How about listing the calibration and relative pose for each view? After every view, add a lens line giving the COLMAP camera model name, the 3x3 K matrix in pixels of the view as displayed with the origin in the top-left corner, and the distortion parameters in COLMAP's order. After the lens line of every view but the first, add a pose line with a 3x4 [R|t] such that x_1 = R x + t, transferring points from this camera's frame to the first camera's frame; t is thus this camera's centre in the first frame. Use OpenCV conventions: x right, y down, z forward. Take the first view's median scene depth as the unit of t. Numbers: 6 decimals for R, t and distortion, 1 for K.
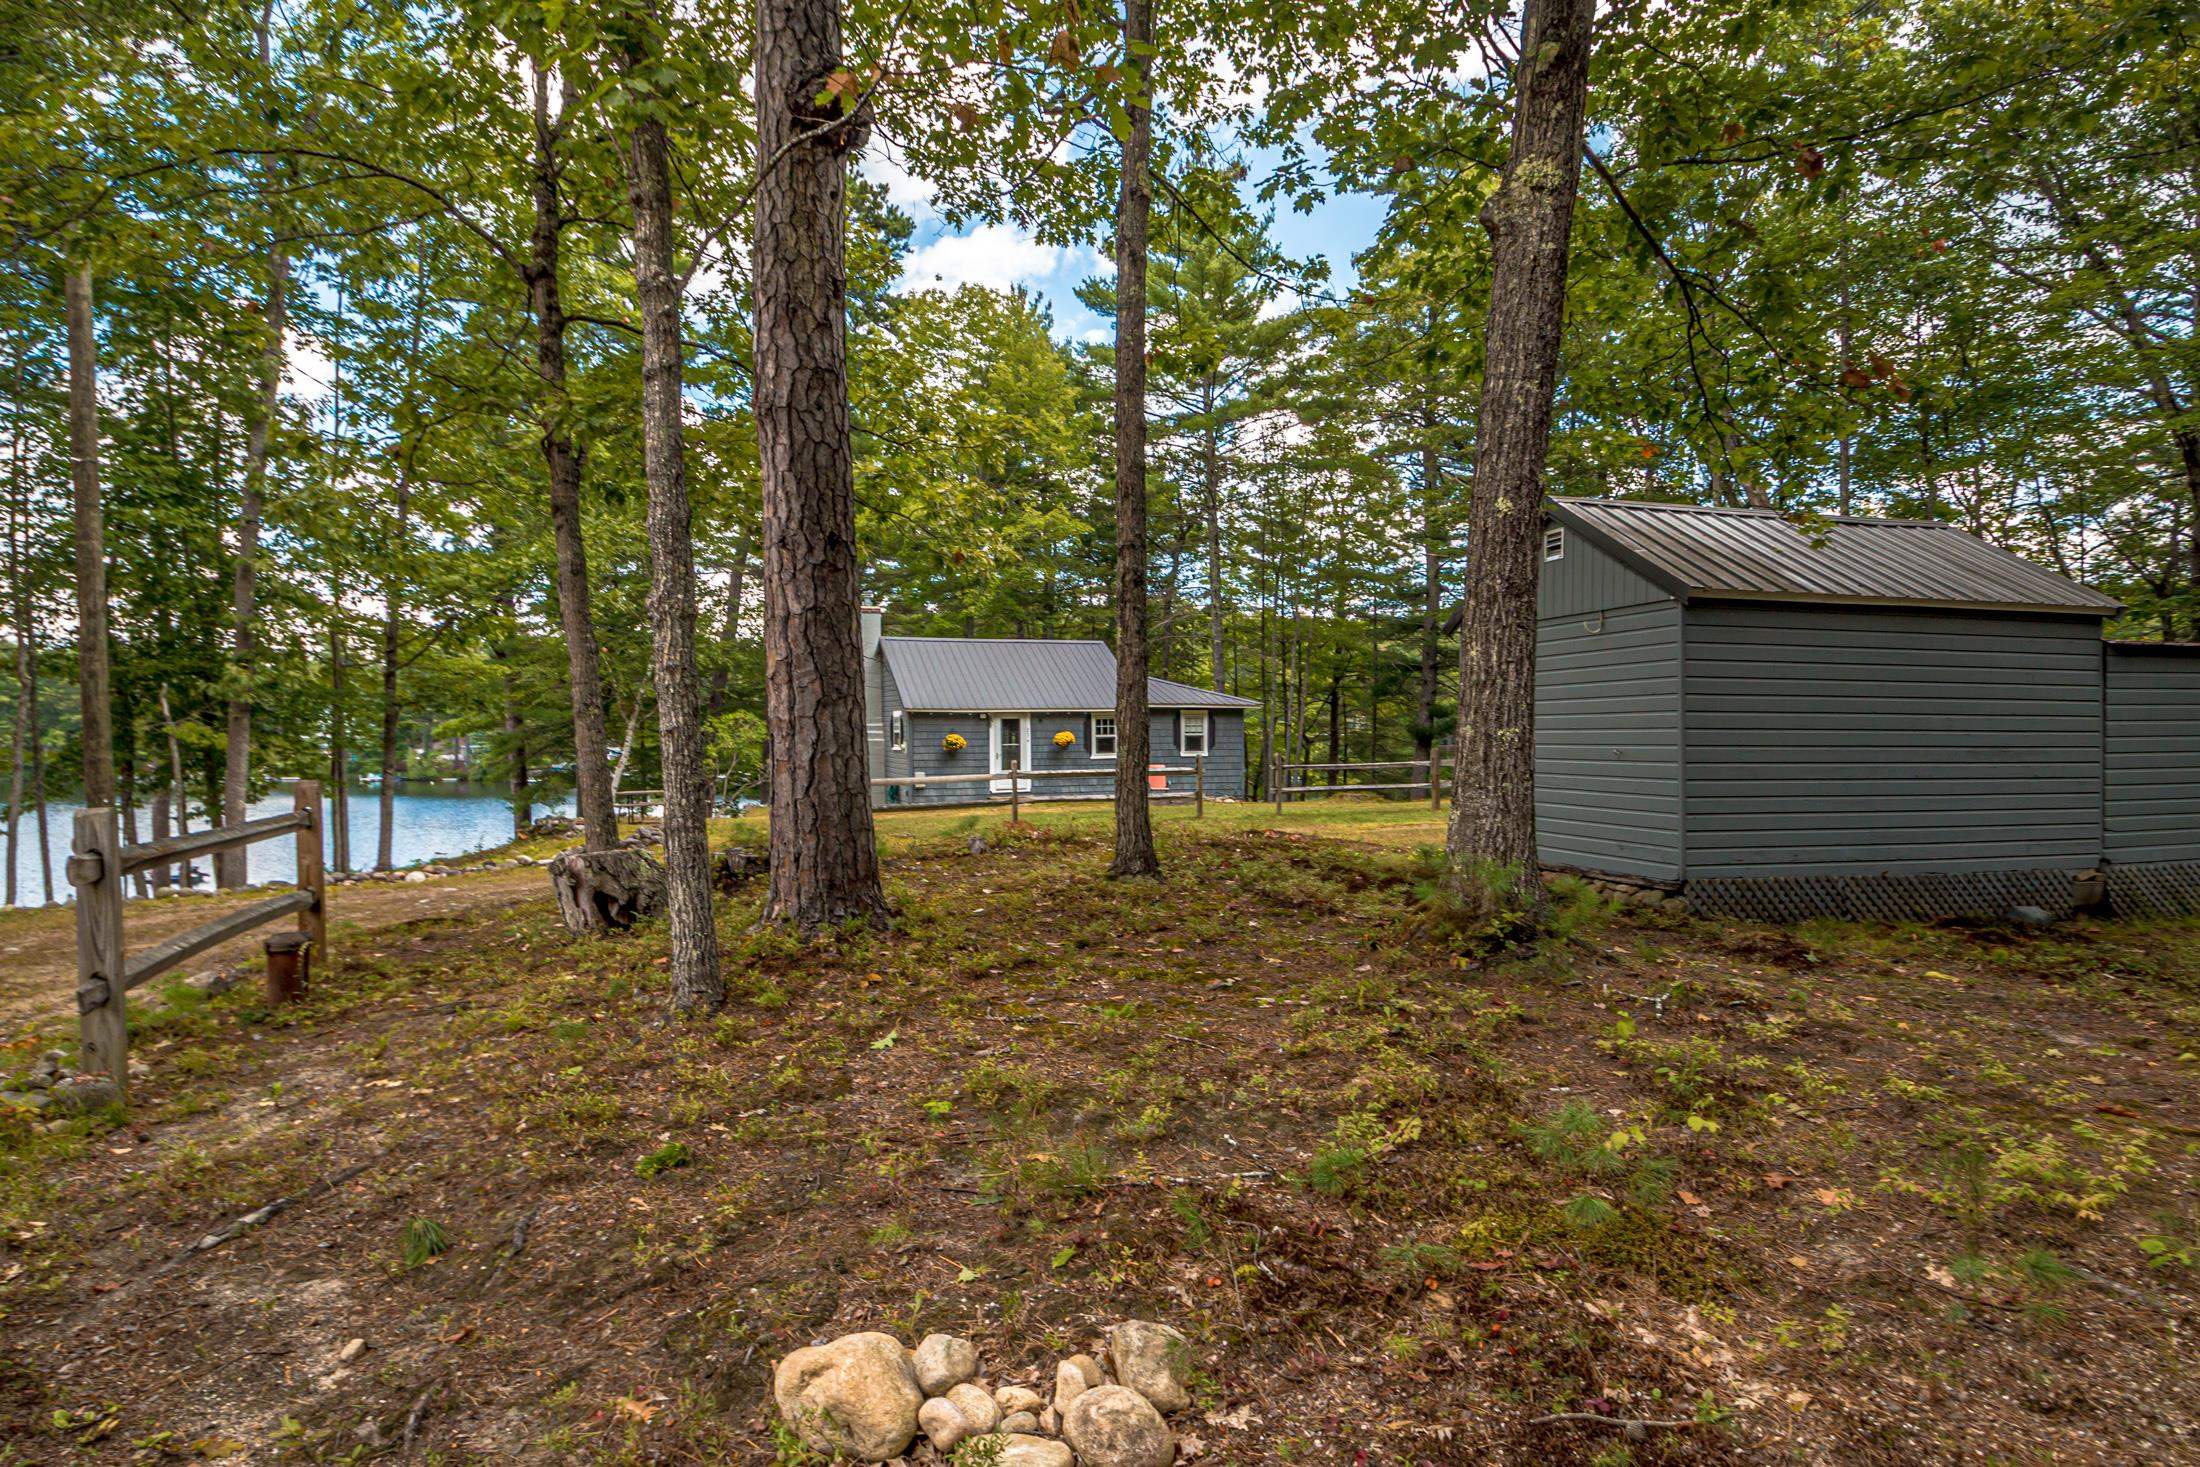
lens RADIAL K [[1186.5, 0, 1103.6], [0, 1186.5, 731.6], [0, 0, 1]] dist [-0.003291, -0.000042]
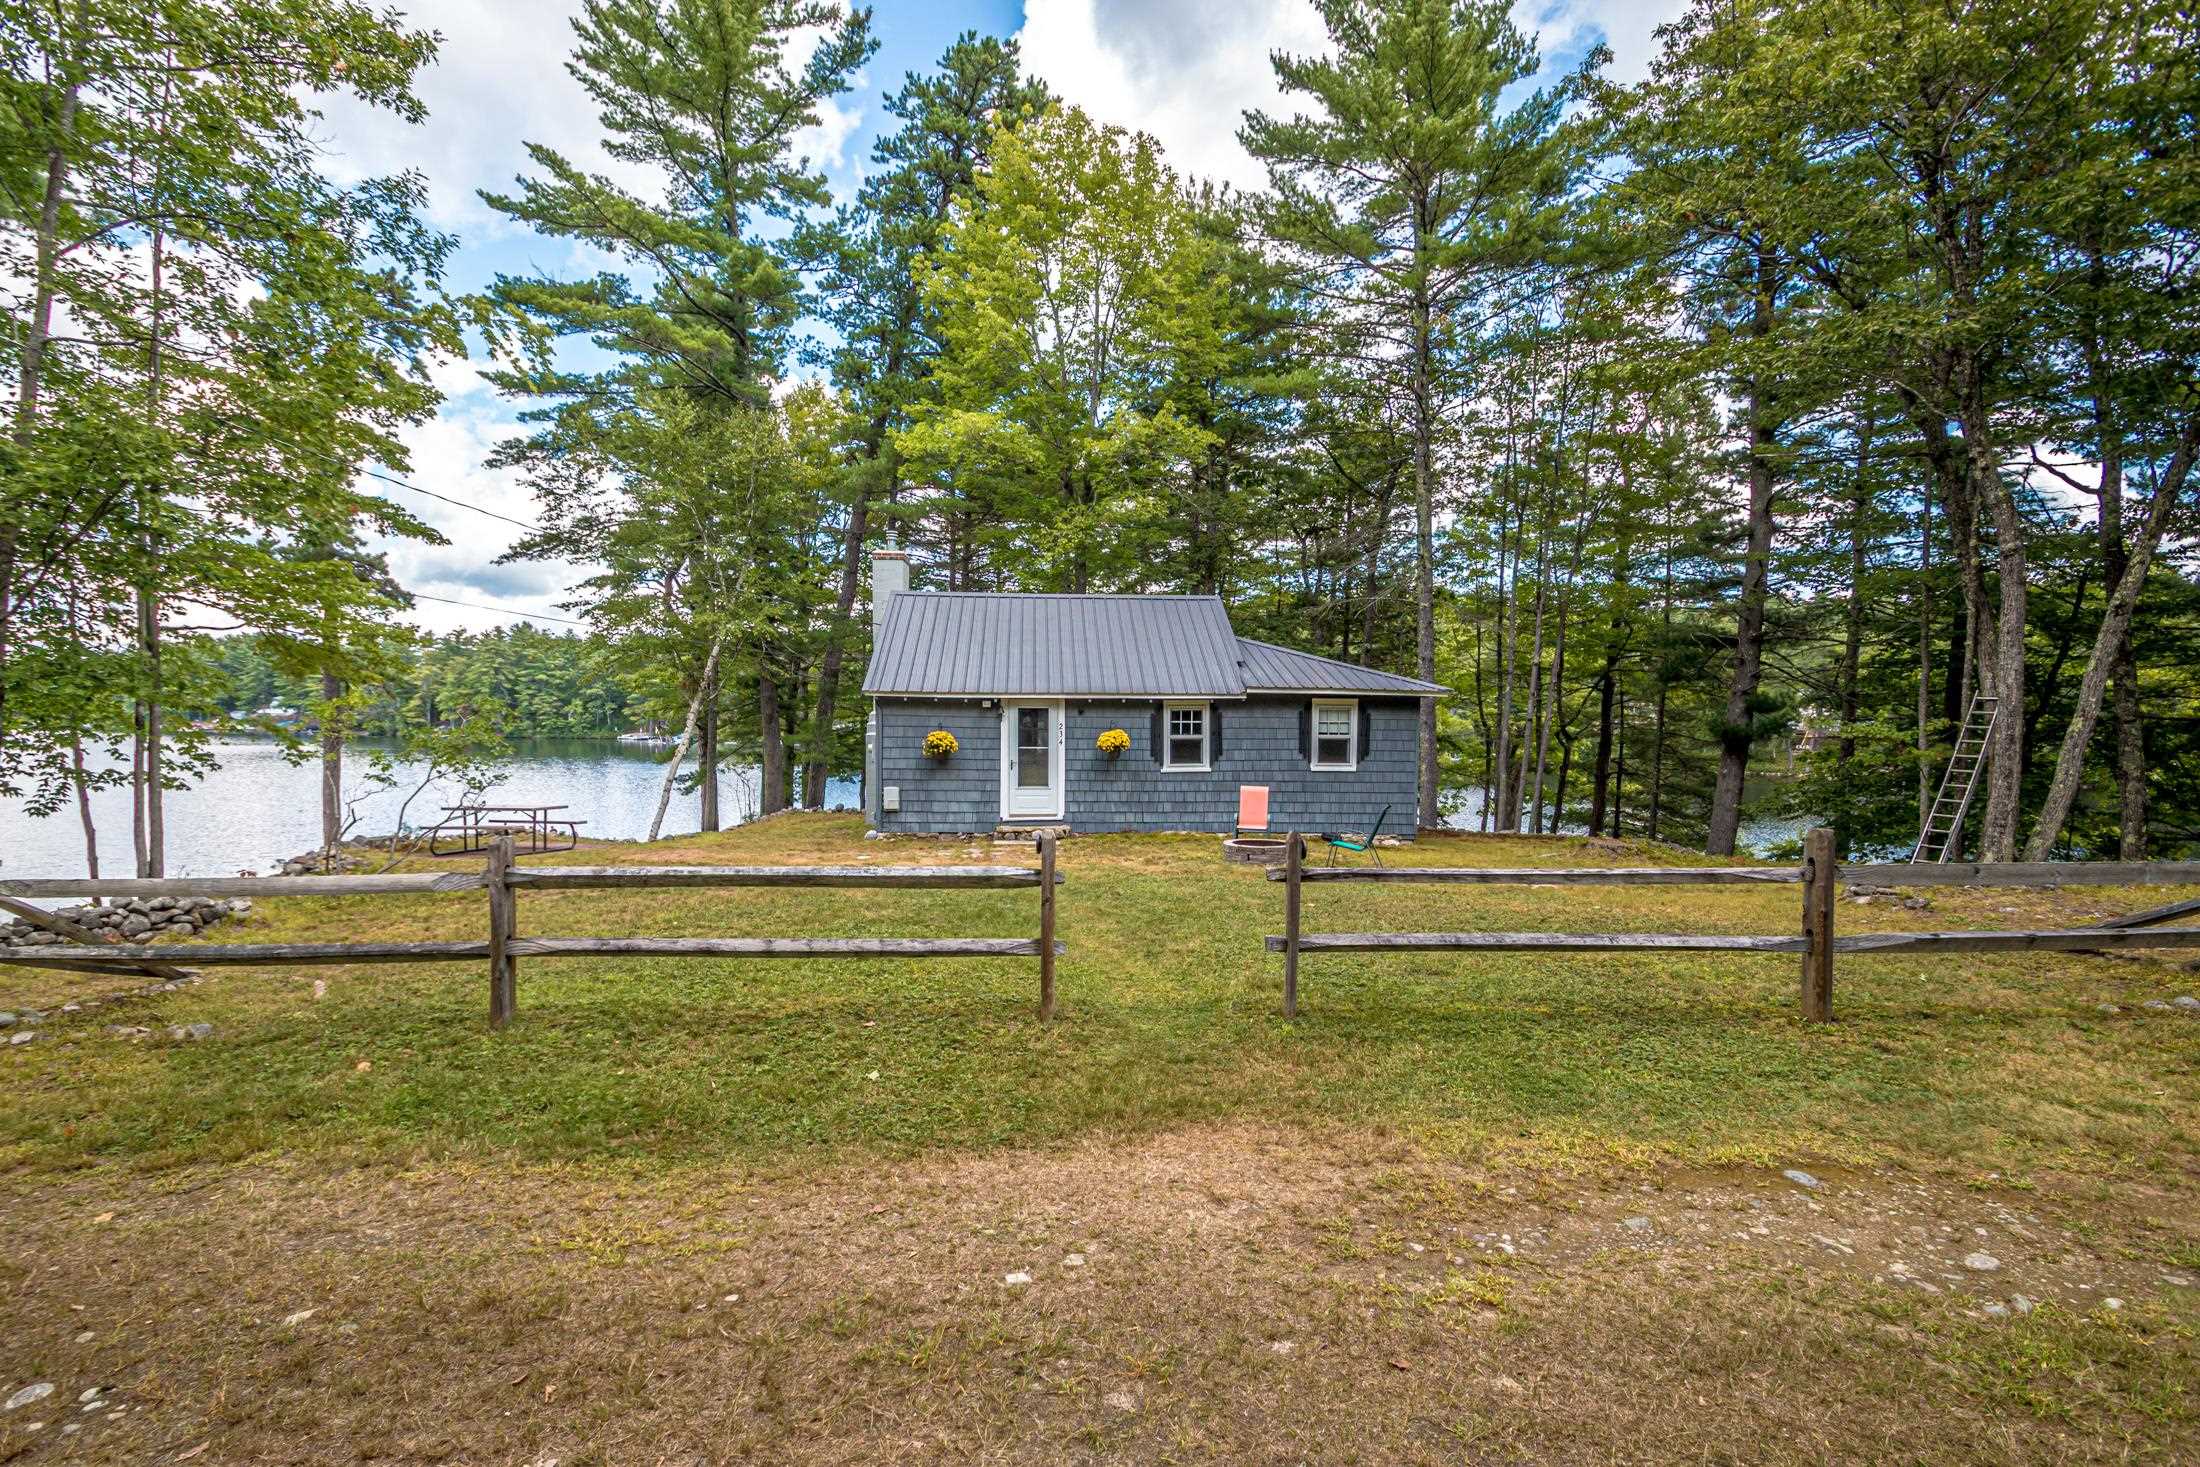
lens RADIAL K [[1104.4, 0, 1045.0], [0, 1104.4, 766.8], [0, 0, 1]] dist [0.004147, -0.011077]
pose [[0.958316, 0.029513, -0.284182, 0.095927], [-0.015734, 0.998593, 0.050648, -0.009022], [0.285277, -0.044066, 0.957432, 0.384866]]
